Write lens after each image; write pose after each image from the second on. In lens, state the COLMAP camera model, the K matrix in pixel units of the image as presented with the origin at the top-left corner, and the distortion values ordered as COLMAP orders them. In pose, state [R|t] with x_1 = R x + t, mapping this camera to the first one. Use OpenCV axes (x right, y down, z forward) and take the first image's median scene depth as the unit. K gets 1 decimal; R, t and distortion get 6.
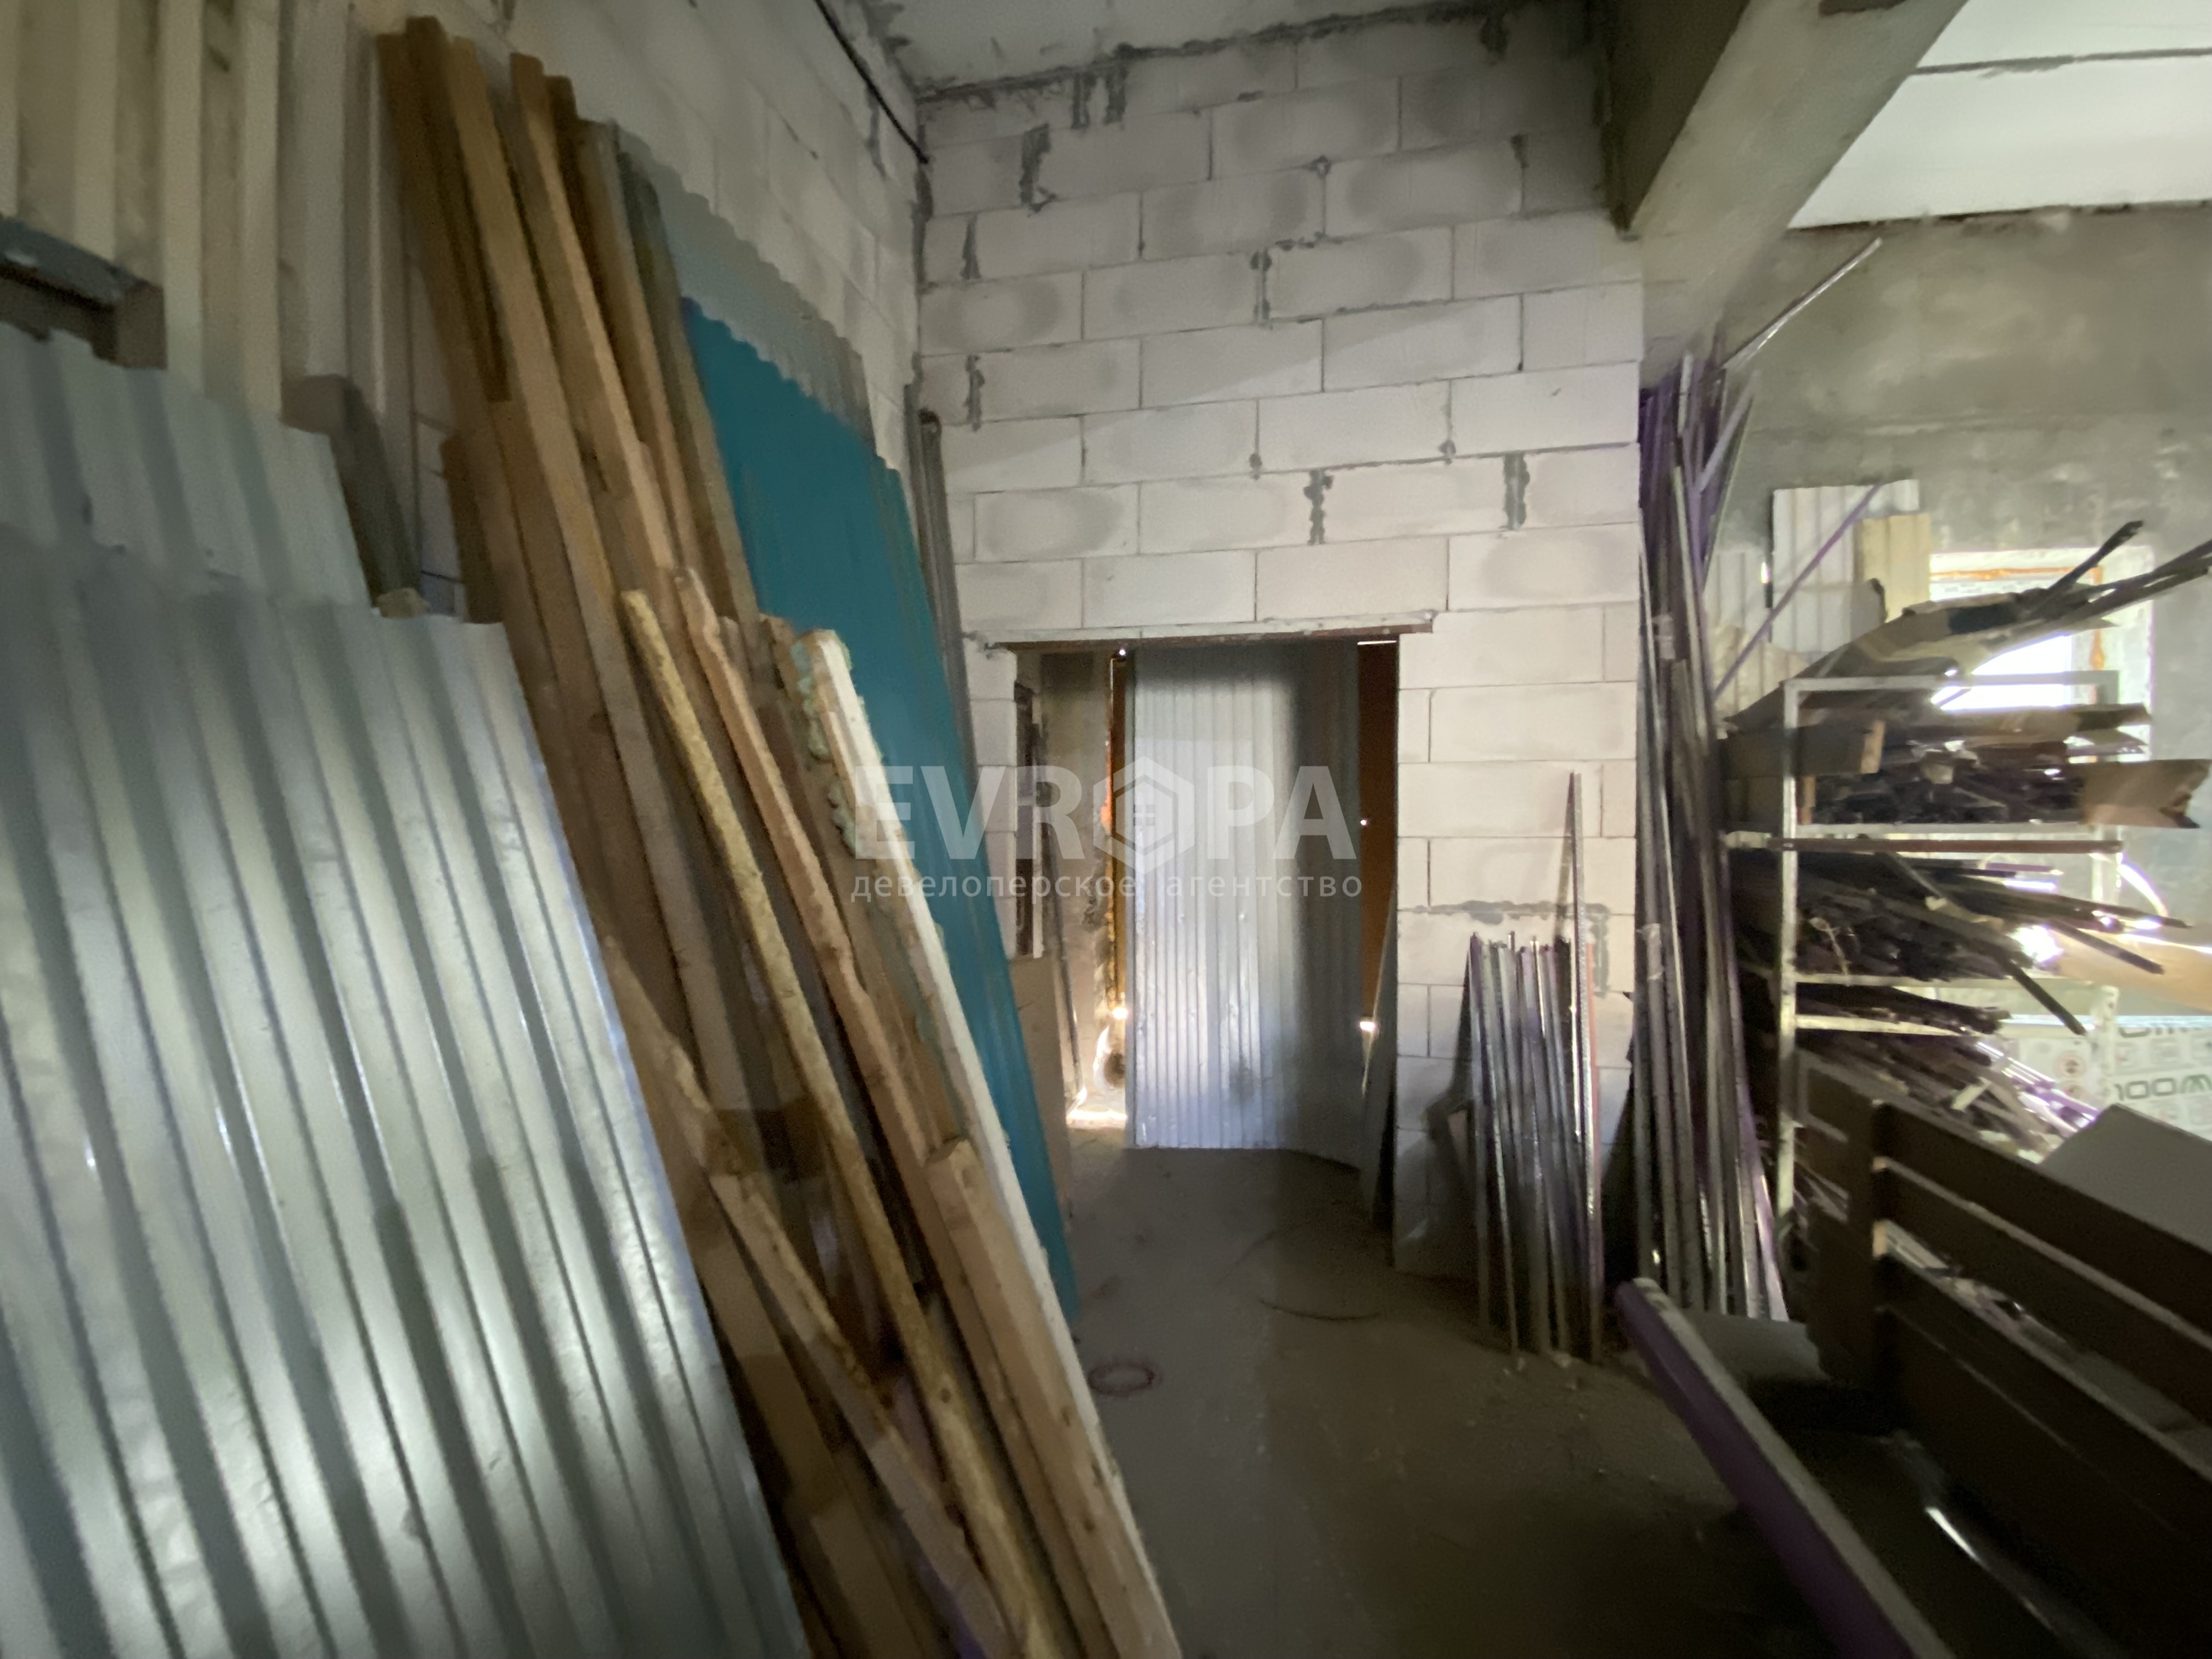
lens RADIAL K [[896.2, 0, 1114.8], [0, 896.2, 829.7], [0, 0, 1]] dist [0.002333, -0.017167]
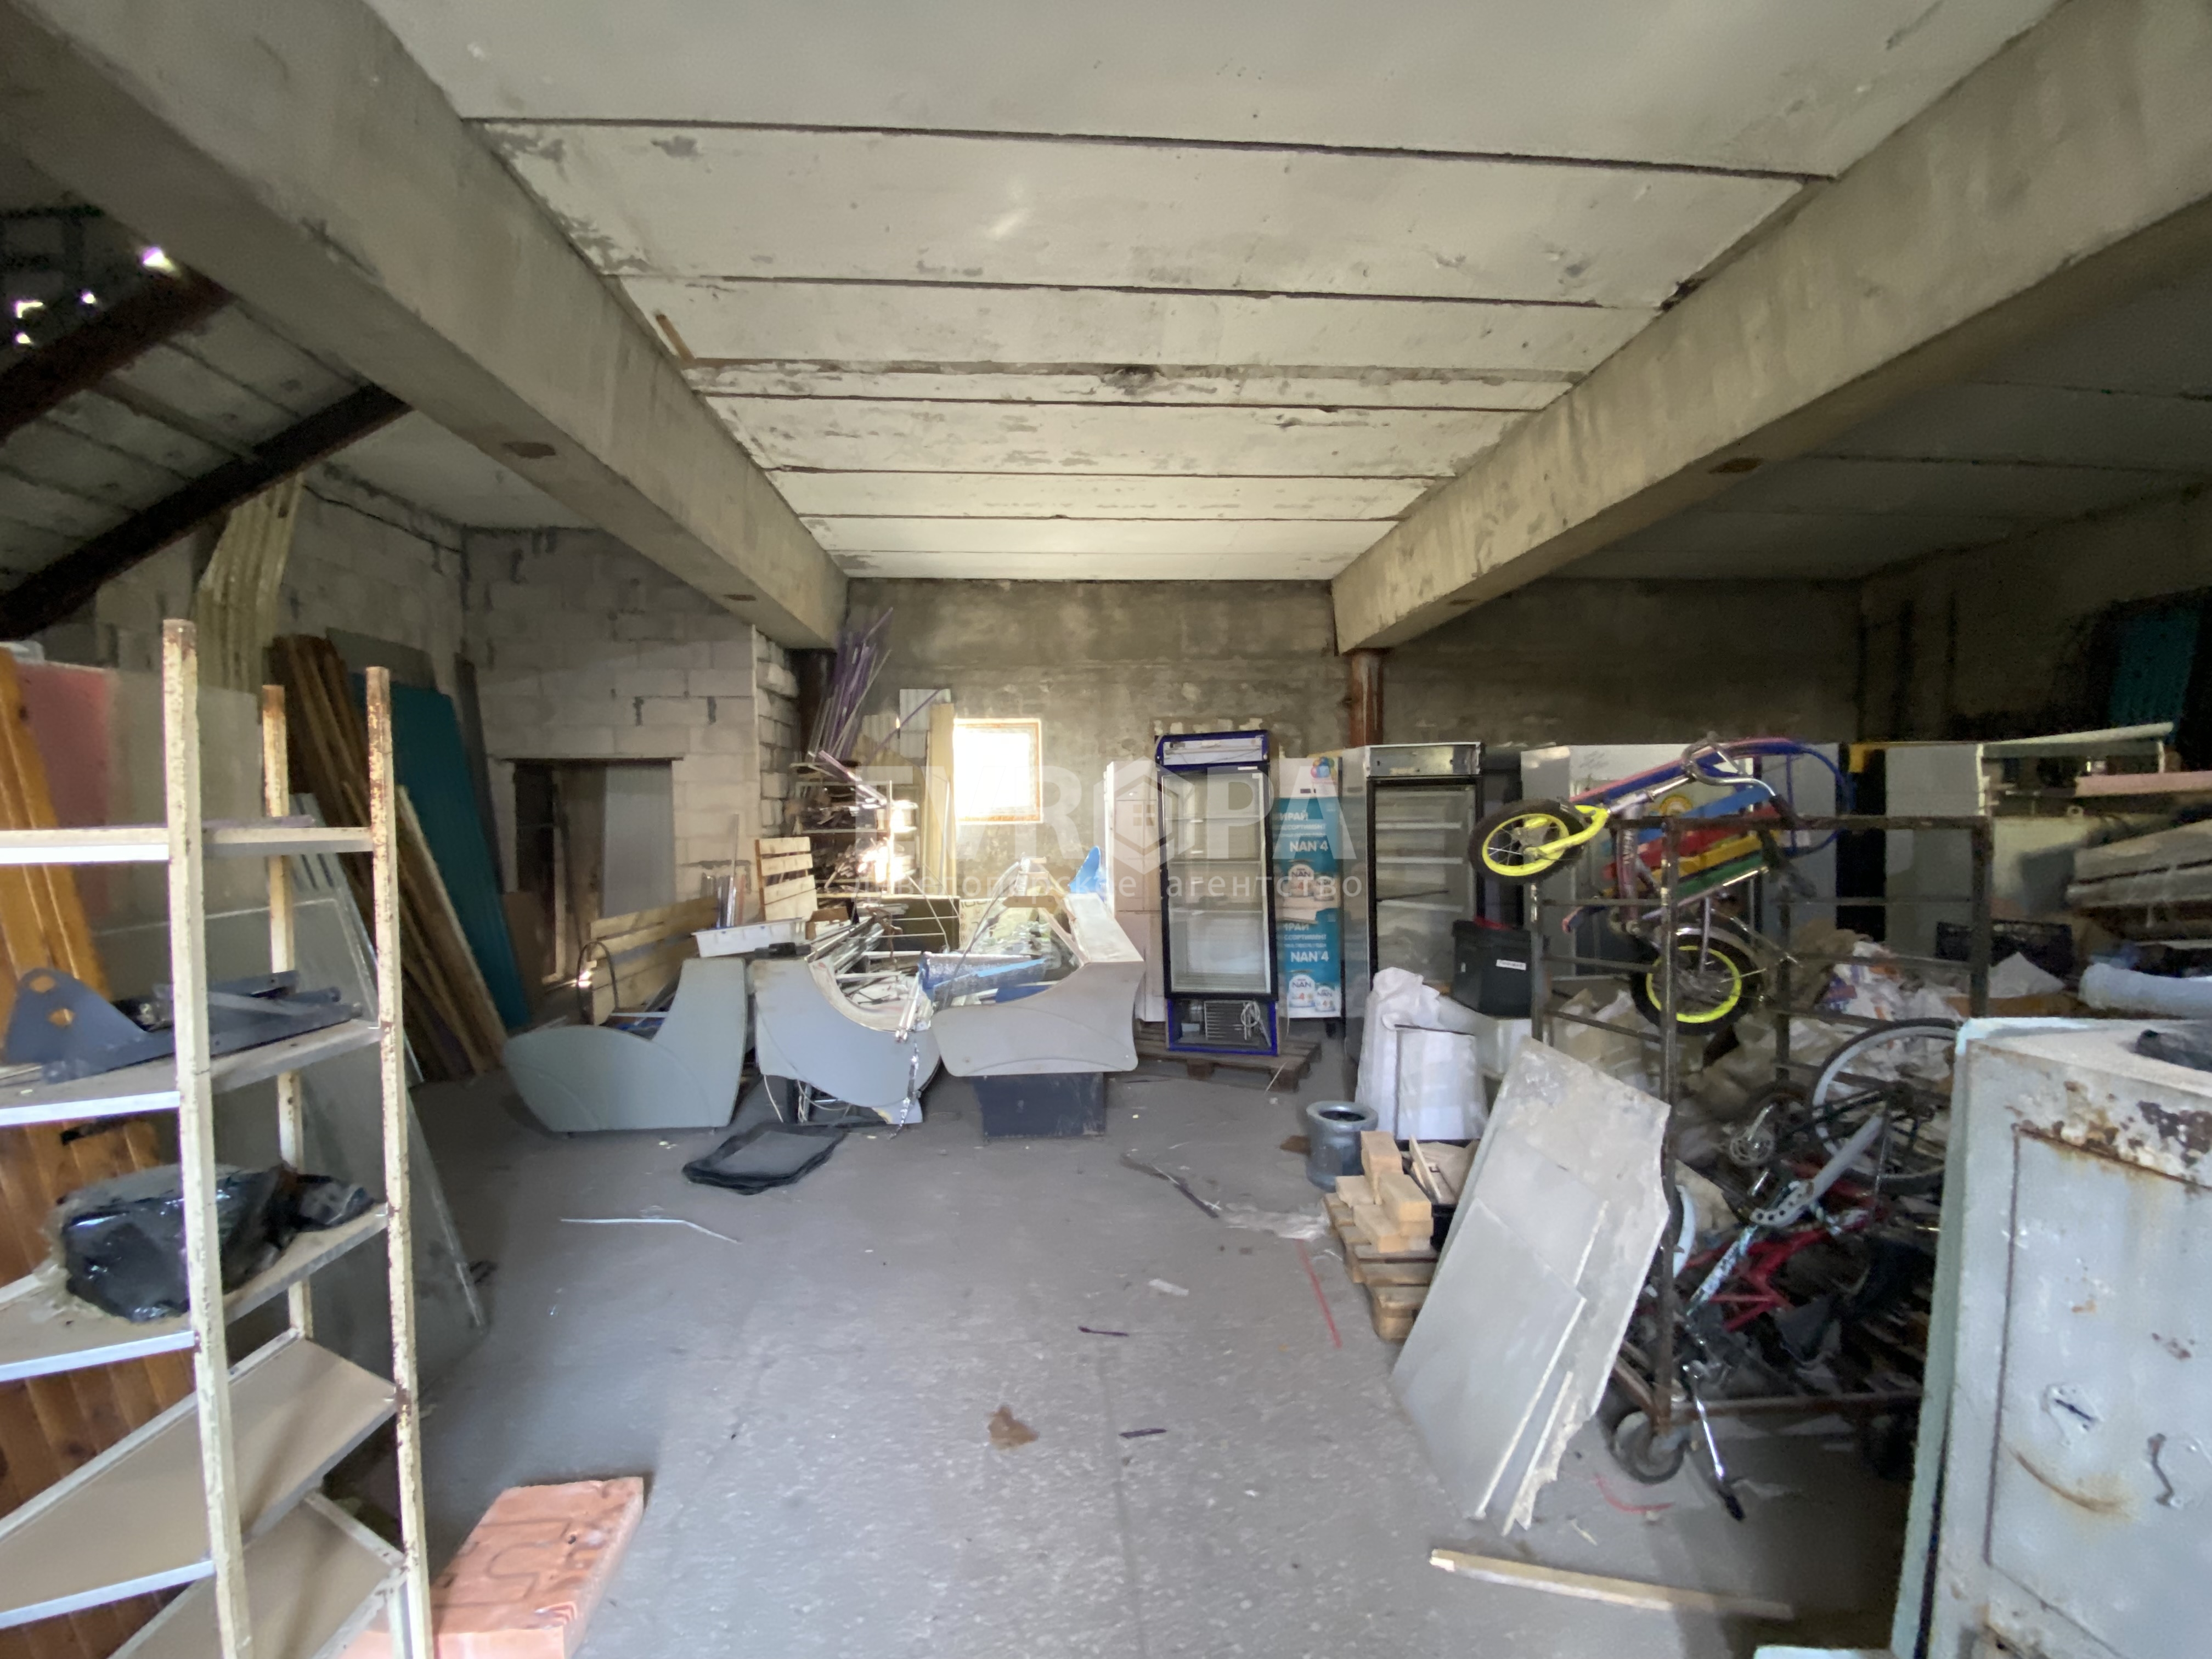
lens RADIAL K [[875.9, 0, 1107.1], [0, 875.9, 841.8], [0, 0, 1]] dist [0.003413, -0.015113]
pose [[0.957434, -0.015569, 0.288234, 0.770577], [0.018680, 0.999793, -0.008047, 0.062245], [-0.288049, 0.013089, 0.957526, -1.771746]]
